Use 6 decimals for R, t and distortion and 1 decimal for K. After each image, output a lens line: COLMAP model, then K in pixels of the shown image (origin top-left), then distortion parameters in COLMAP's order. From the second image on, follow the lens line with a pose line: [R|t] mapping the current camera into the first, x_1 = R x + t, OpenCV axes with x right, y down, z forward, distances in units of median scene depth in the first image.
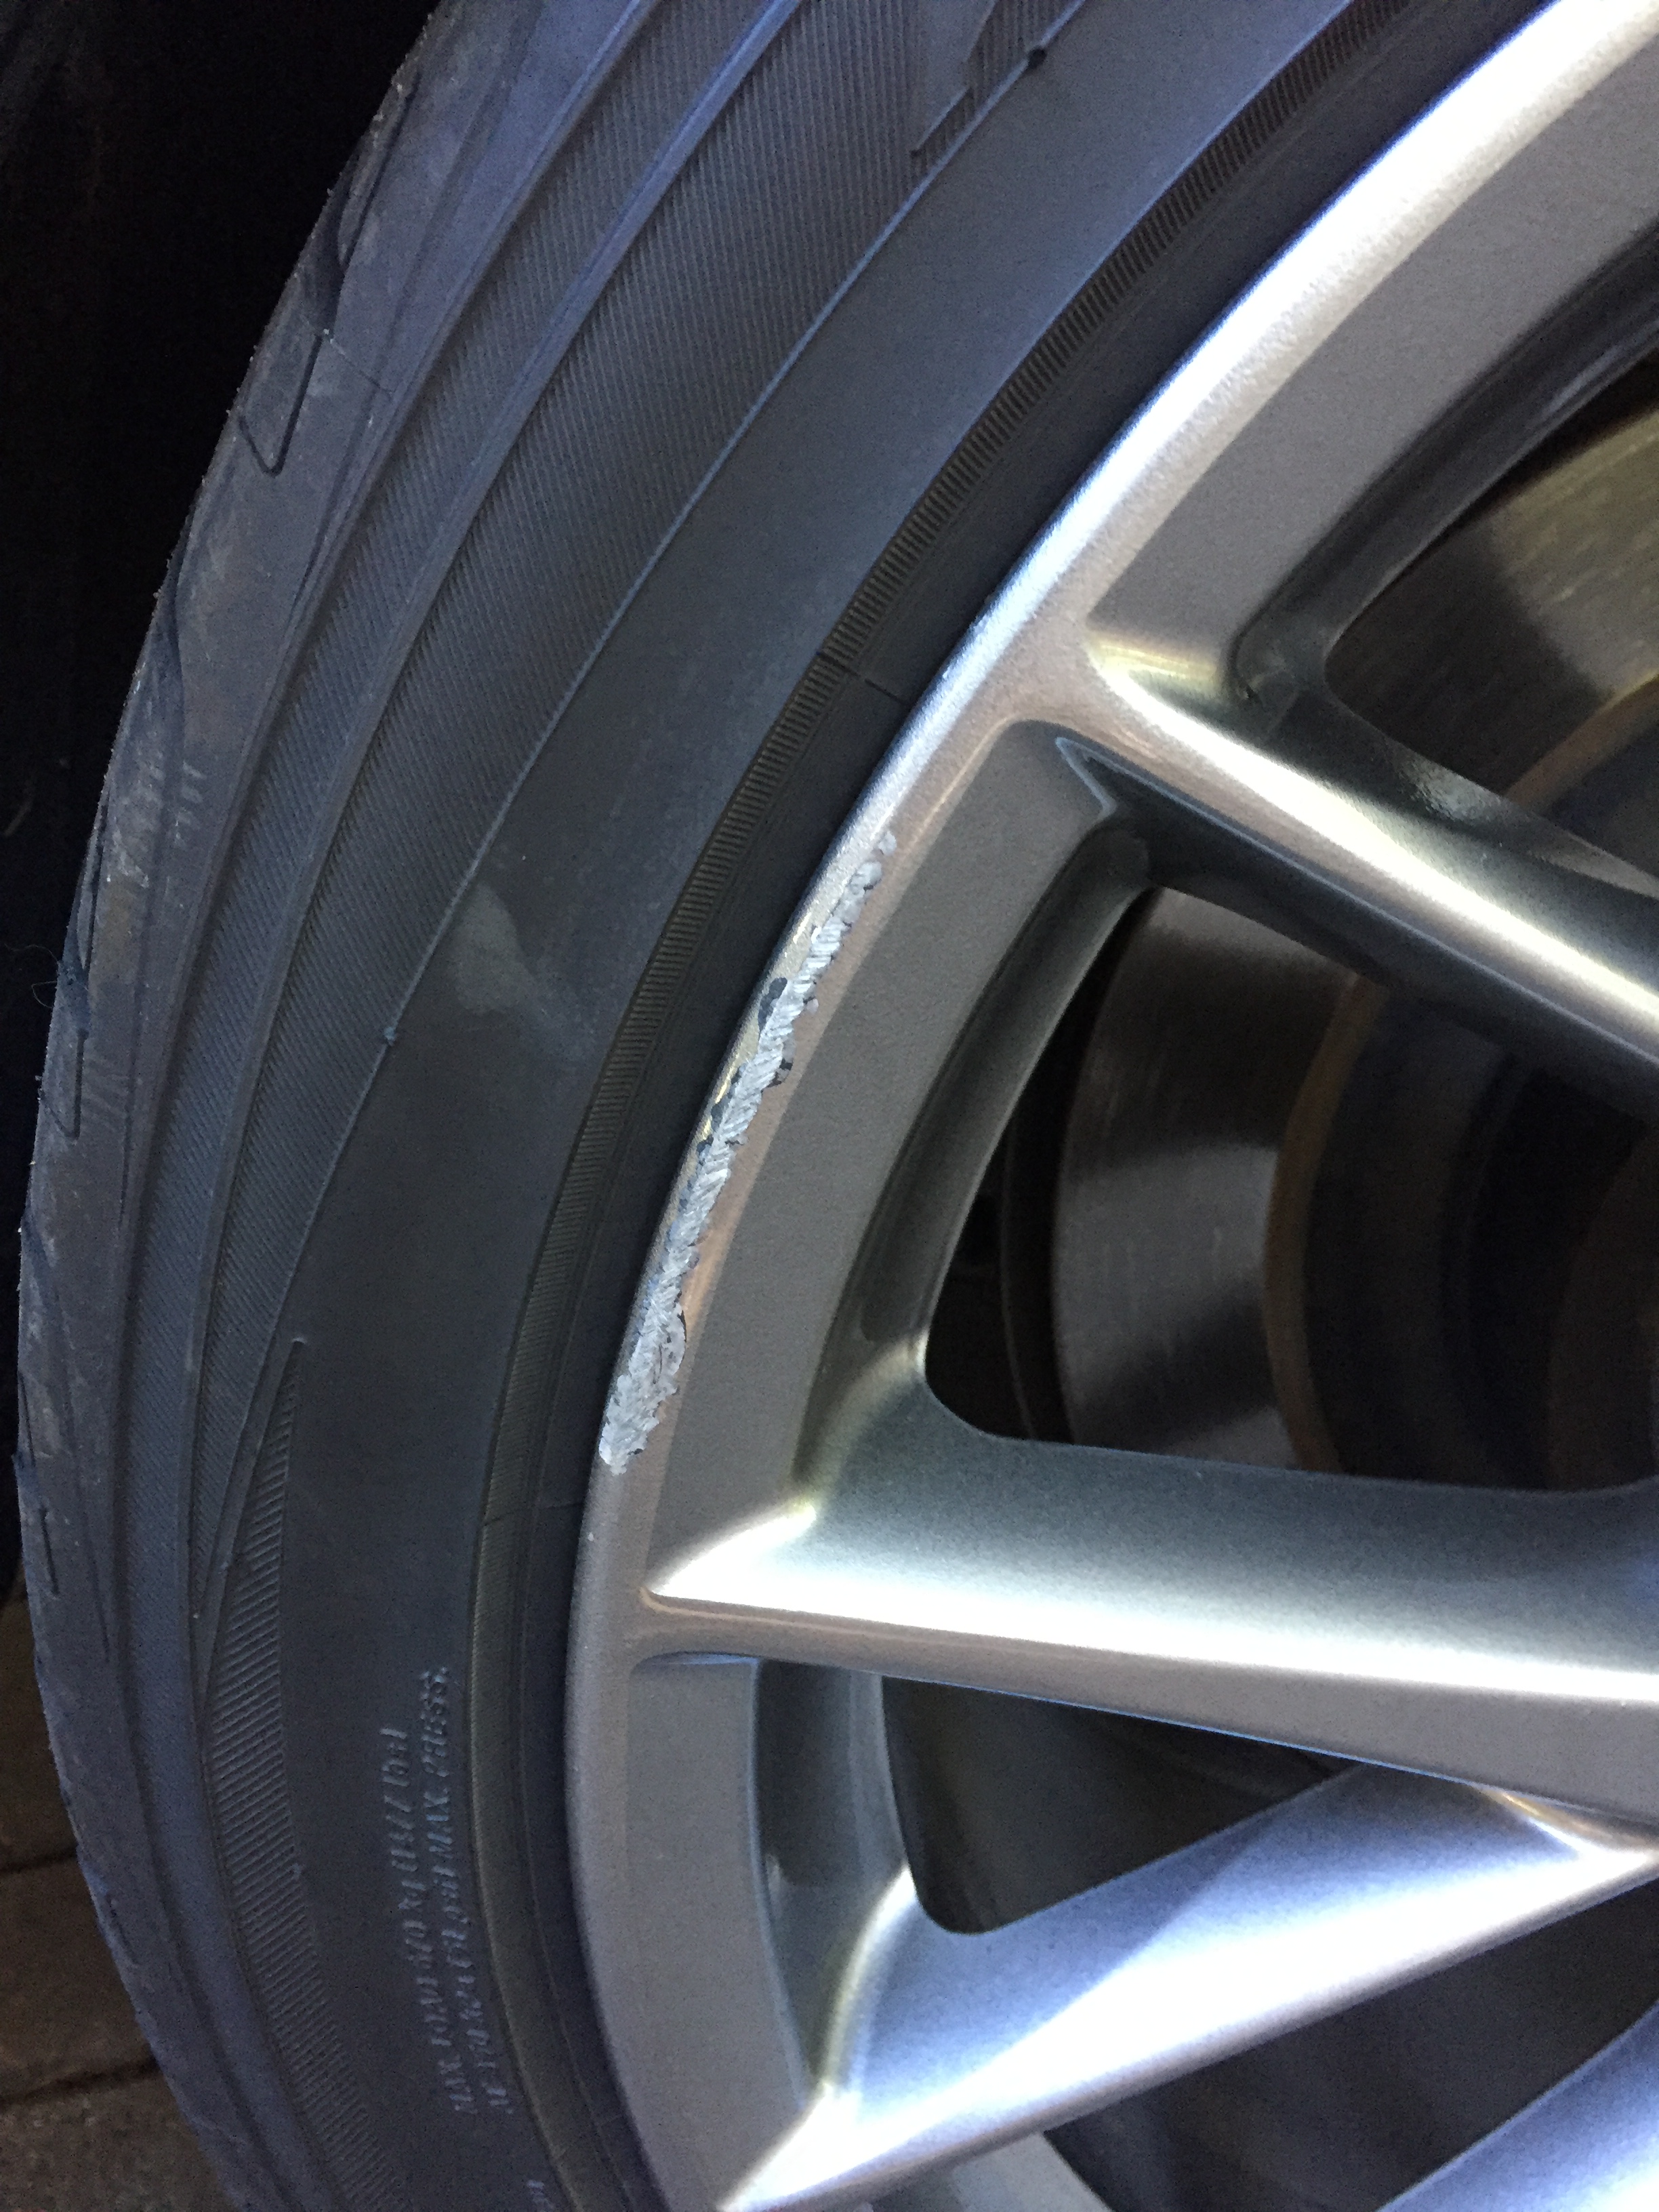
lens RADIAL K [[2336.4, 0, 823.3], [0, 2336.4, 1115.2], [0, 0, 1]] dist [-0.014556, -0.049164]
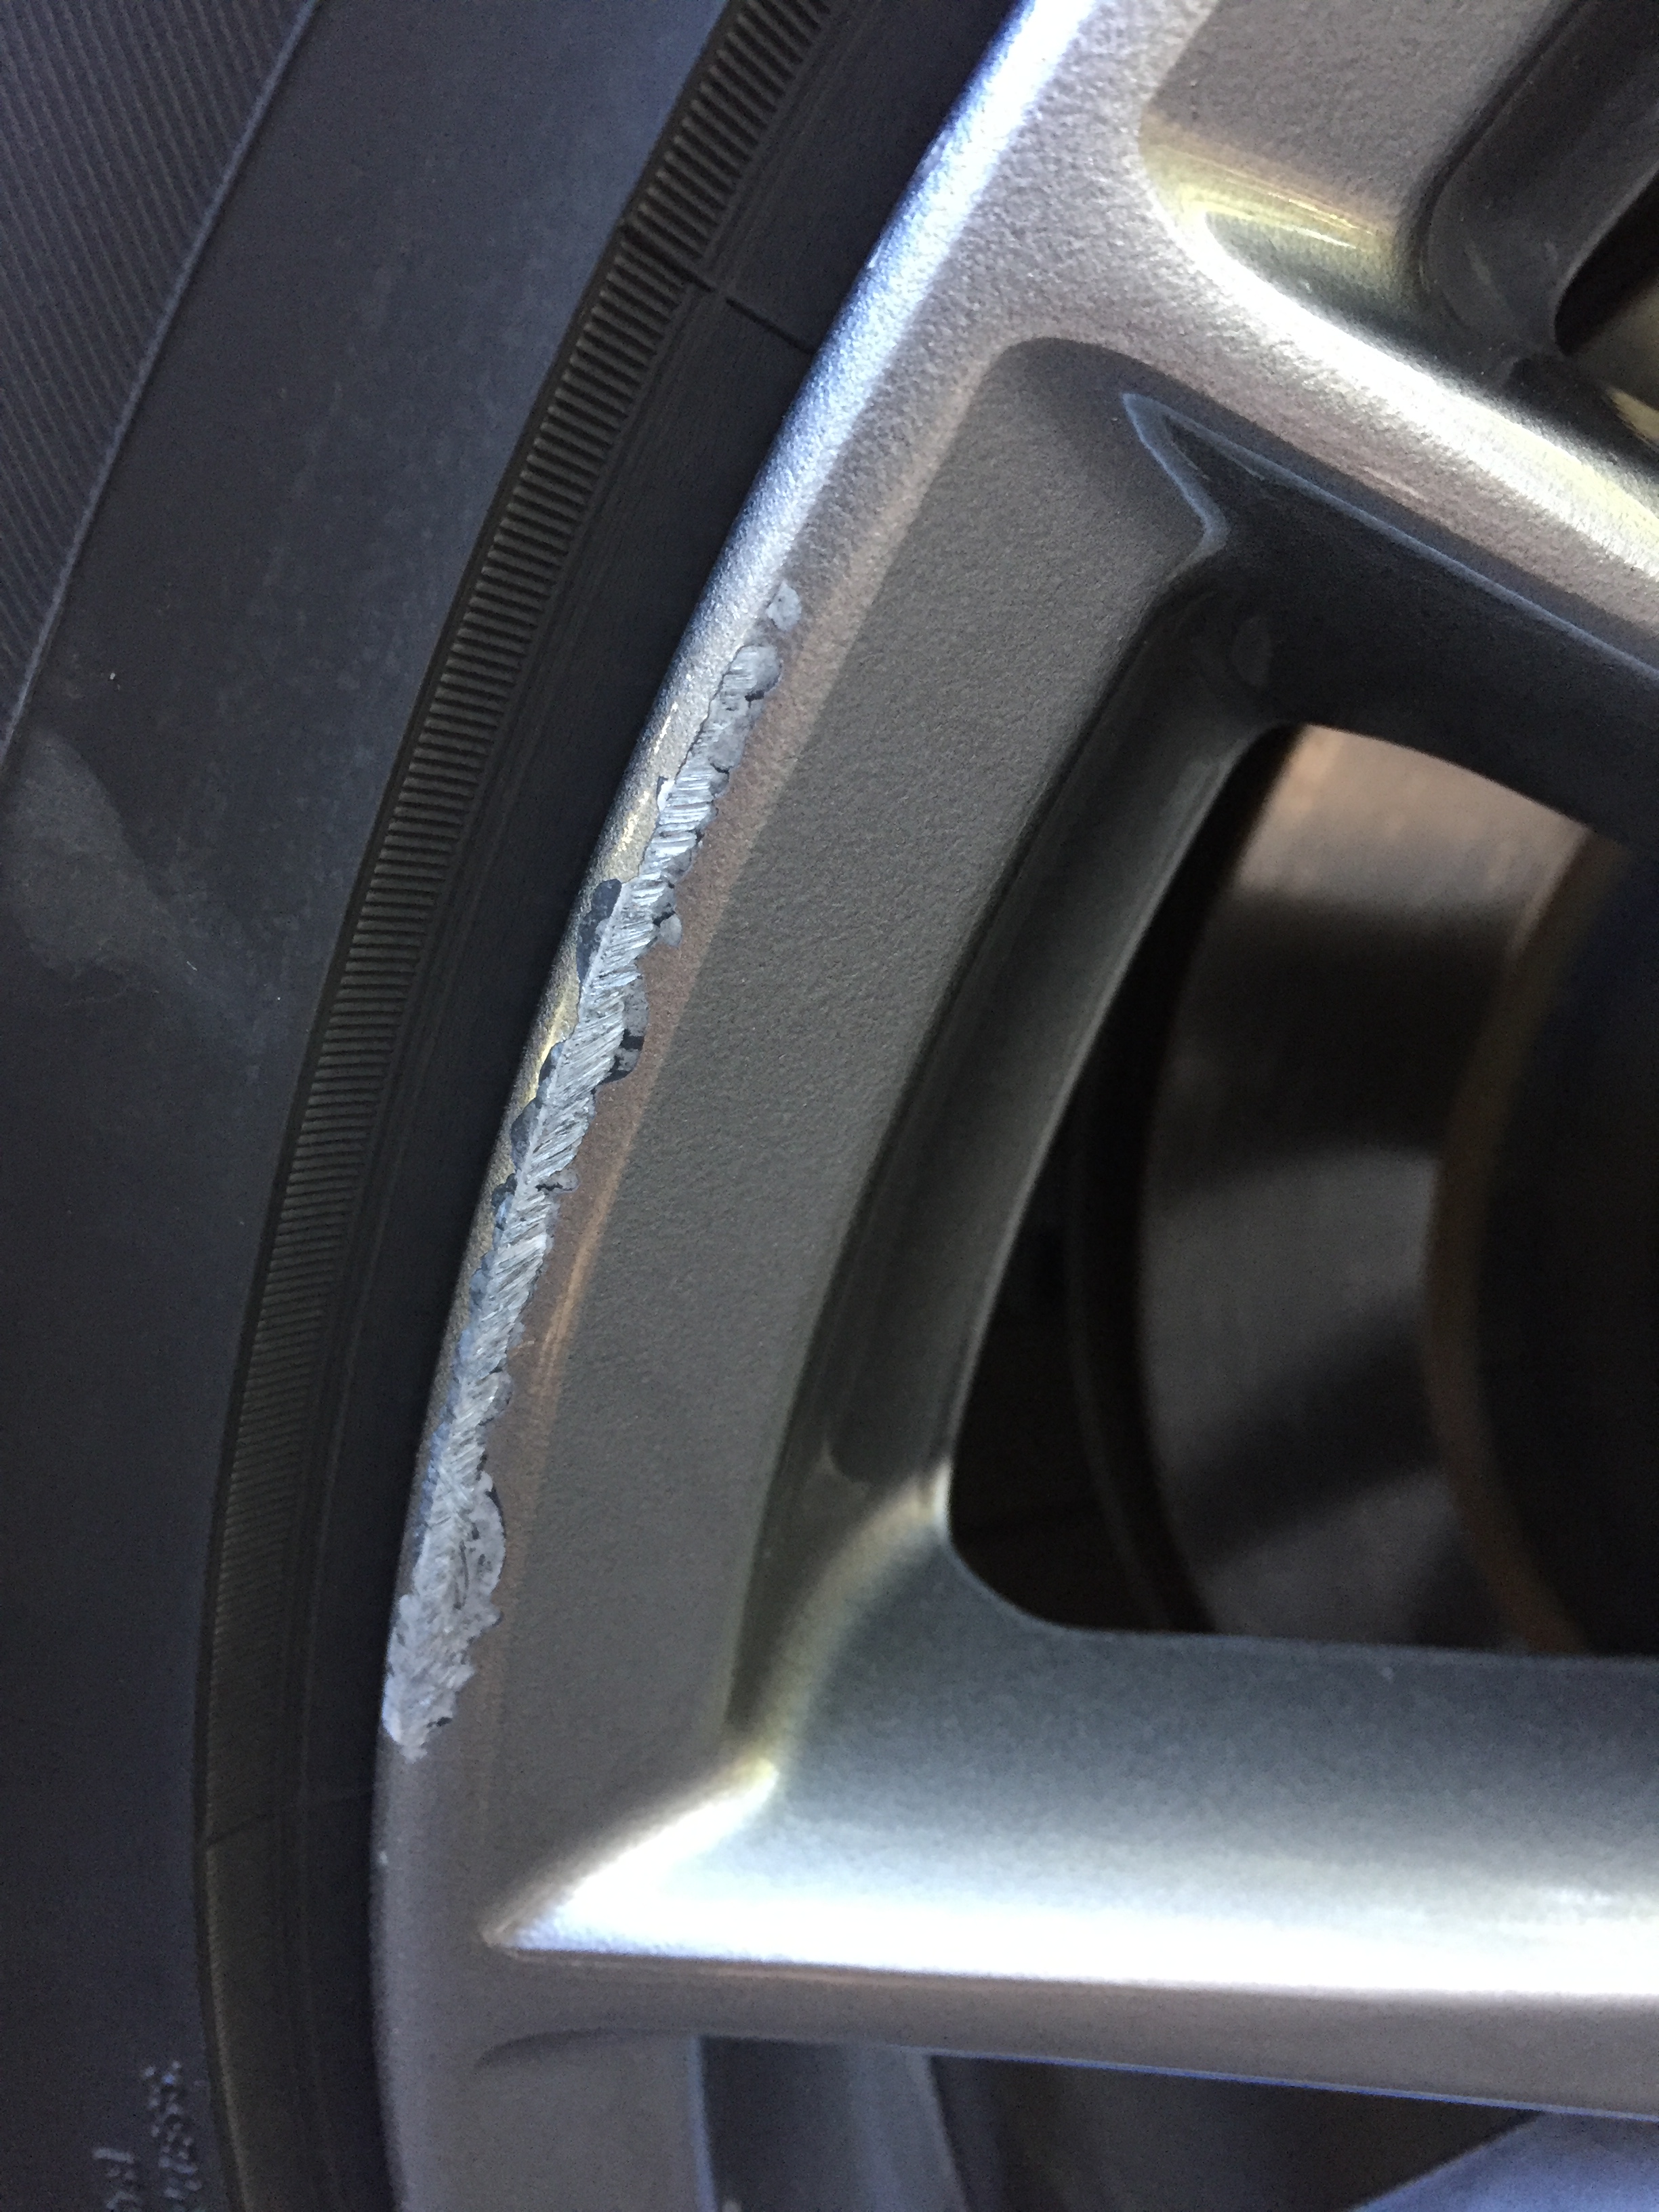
lens RADIAL K [[2336.4, 0, 835.5], [0, 2336.4, 1091.7], [0, 0, 1]] dist [-0.014556, -0.049164]
pose [[0.998451, -0.047705, -0.028622, 0.045542], [0.047124, 0.998676, -0.020612, 0.003677], [0.029567, 0.019232, 0.999378, 0.445320]]
